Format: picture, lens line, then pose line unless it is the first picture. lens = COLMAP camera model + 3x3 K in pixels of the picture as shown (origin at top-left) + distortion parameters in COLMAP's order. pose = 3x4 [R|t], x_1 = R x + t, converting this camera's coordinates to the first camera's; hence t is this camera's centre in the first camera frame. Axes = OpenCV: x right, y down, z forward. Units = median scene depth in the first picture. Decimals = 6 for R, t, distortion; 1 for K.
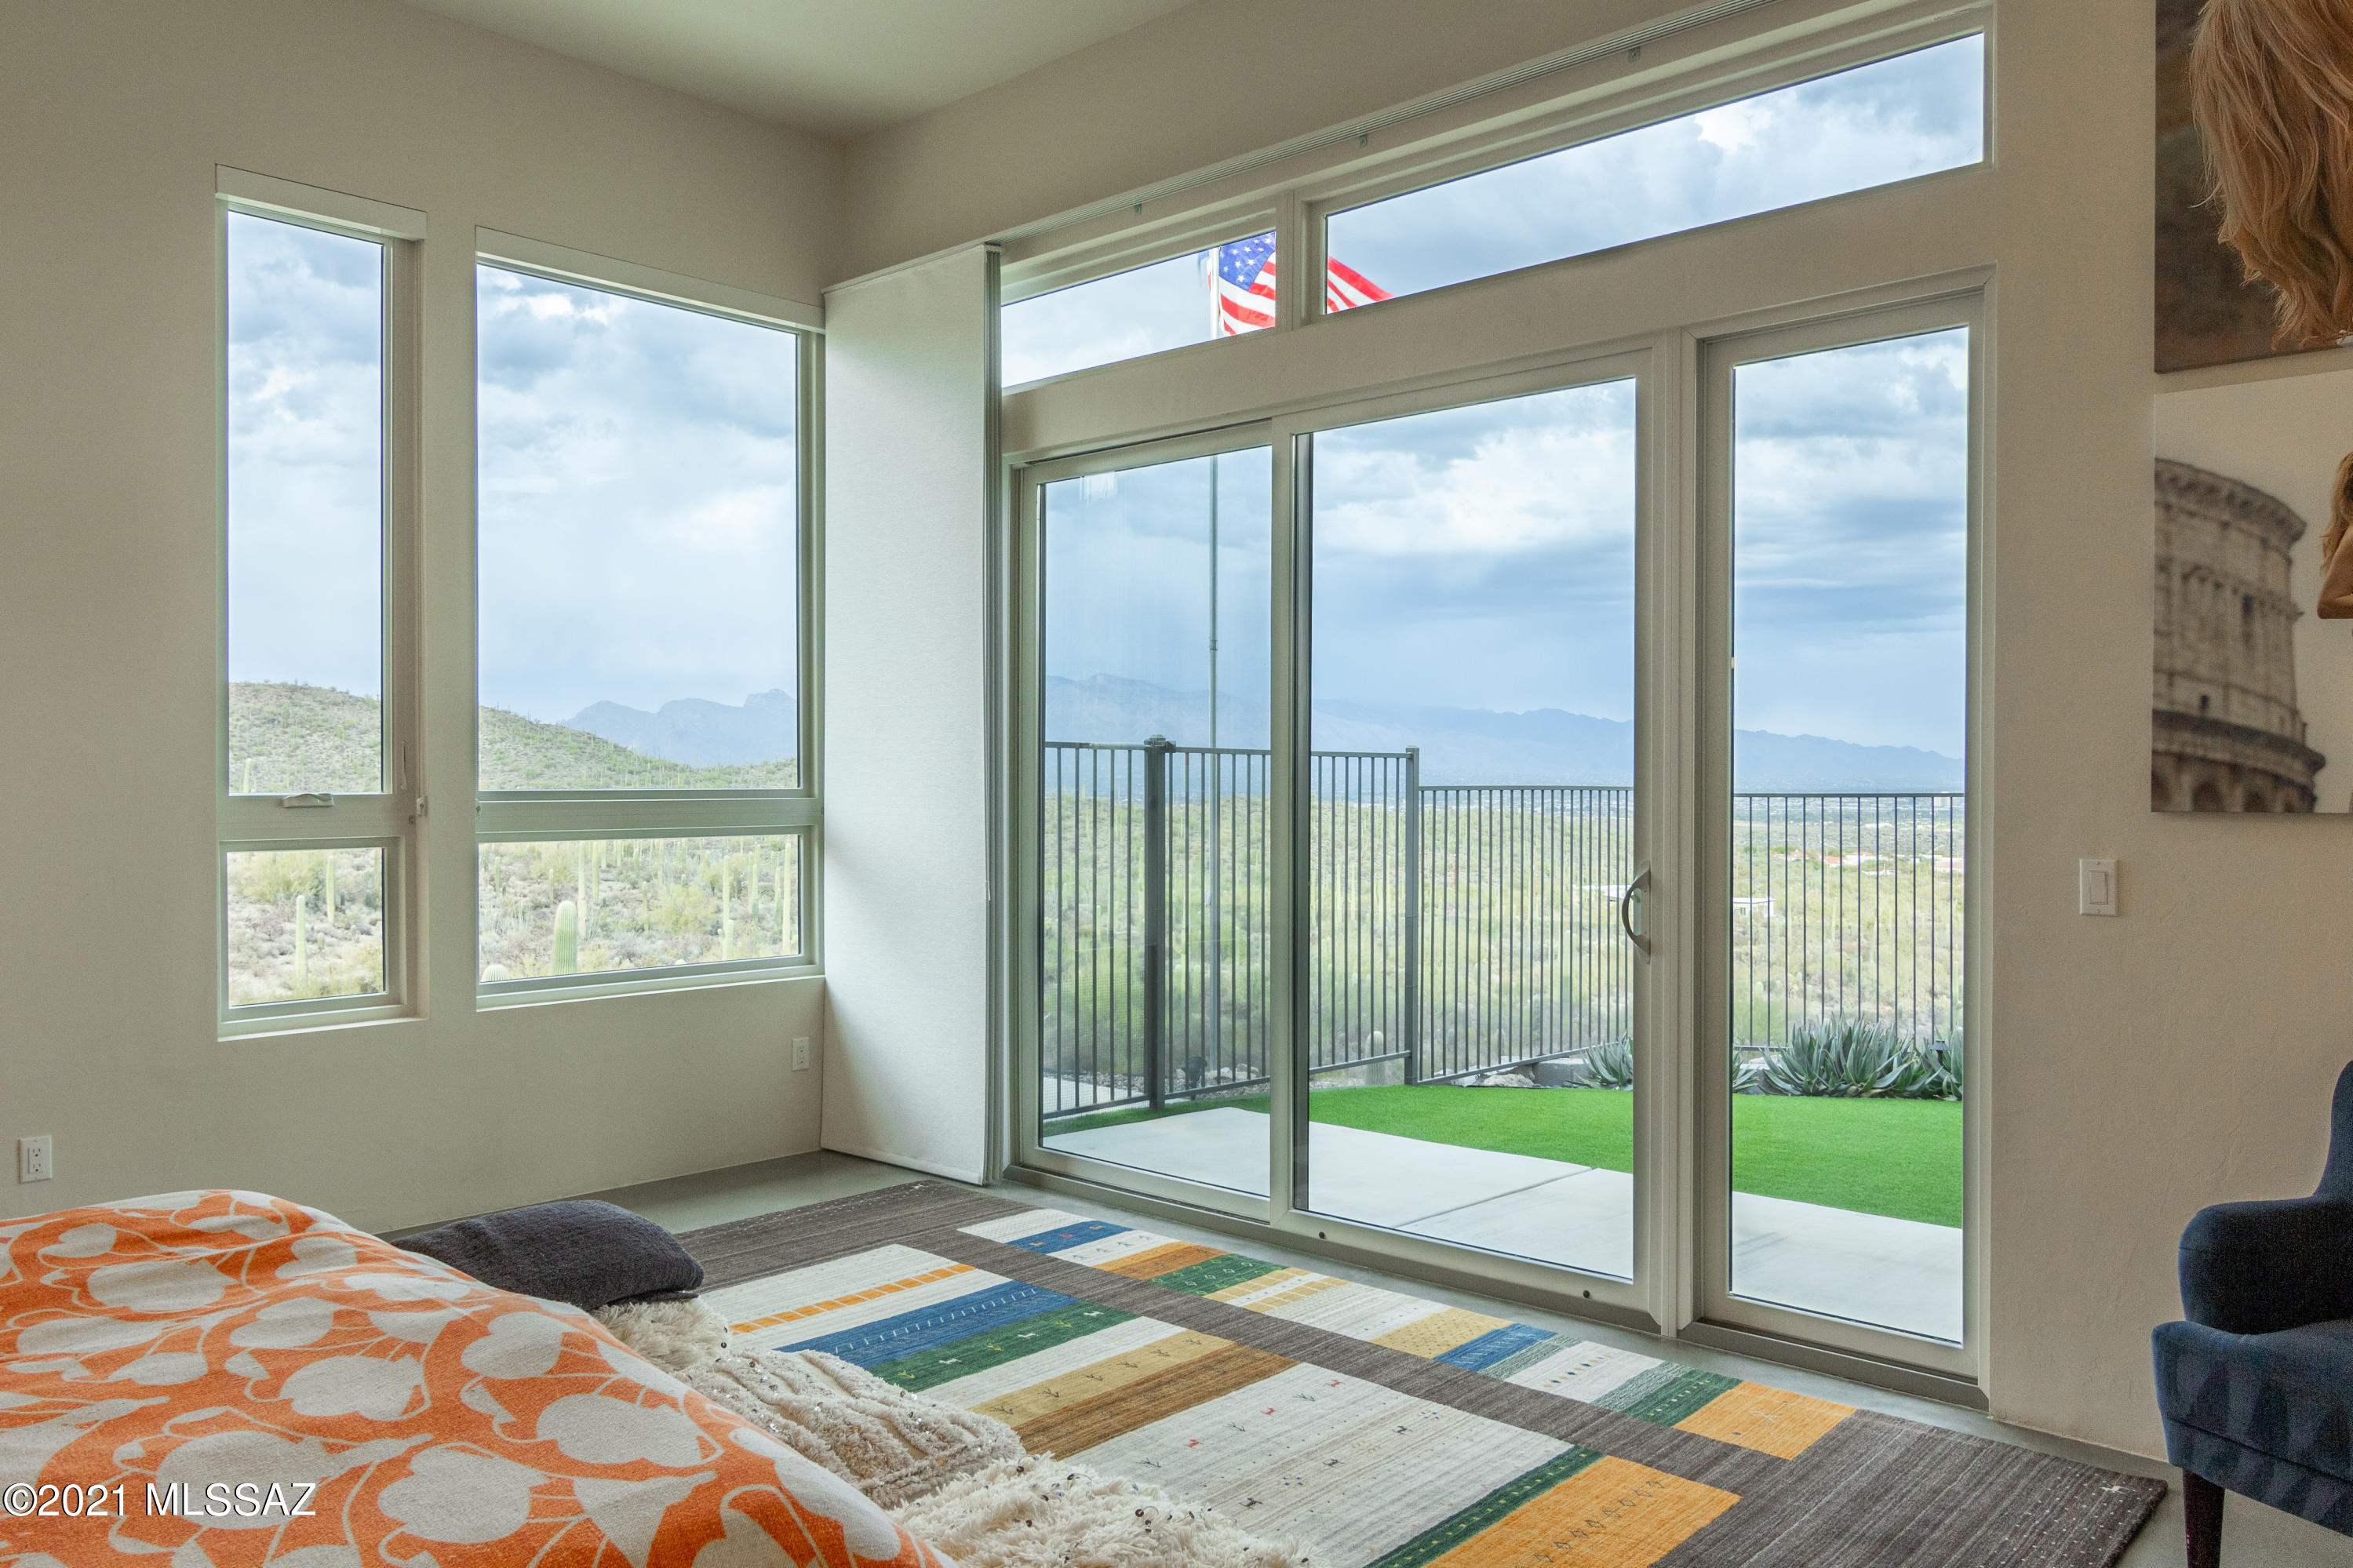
lens RADIAL K [[1703.7, 0, 1178.1], [0, 1703.7, 785.2], [0, 0, 1]] dist [-0.007739, -0.001379]
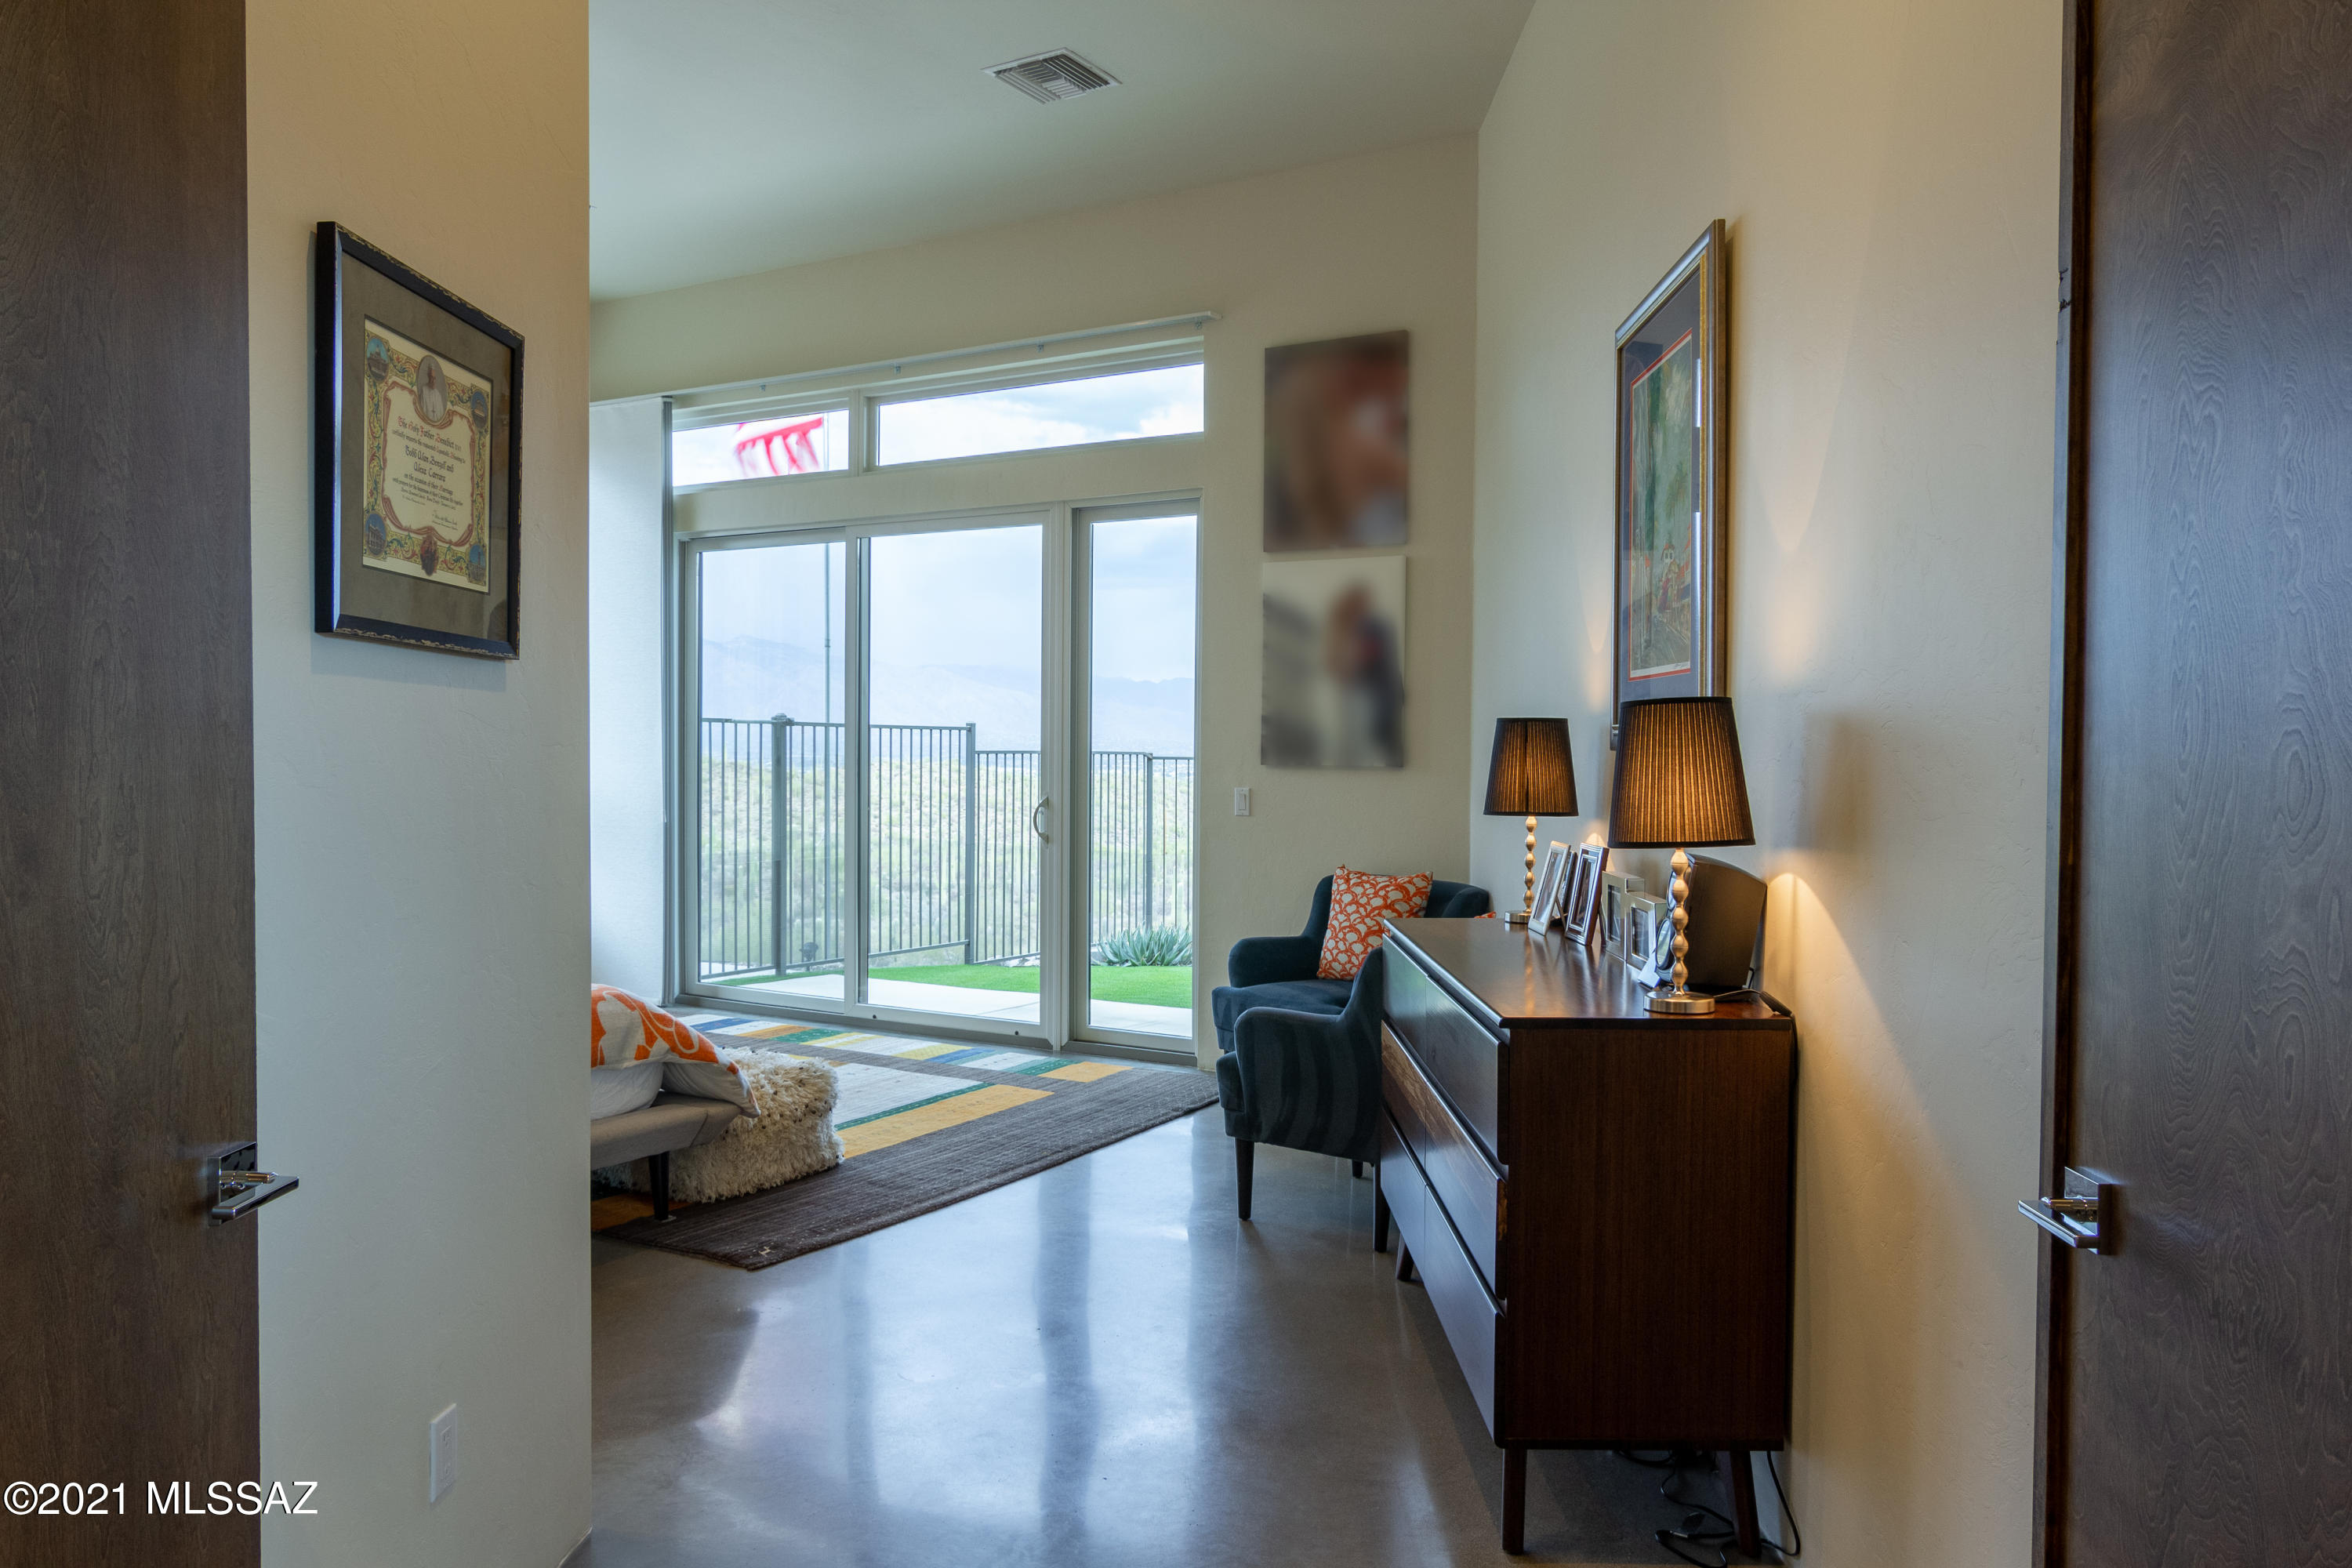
lens RADIAL K [[1703.2, 0, 1169.6], [0, 1703.2, 799.4], [0, 0, 1]] dist [-0.007739, -0.001379]
pose [[0.980153, 0.000683, 0.198242, 0.031782], [-0.006504, 0.999566, 0.028715, -0.000710], [-0.198136, -0.029435, 0.979732, -0.608177]]
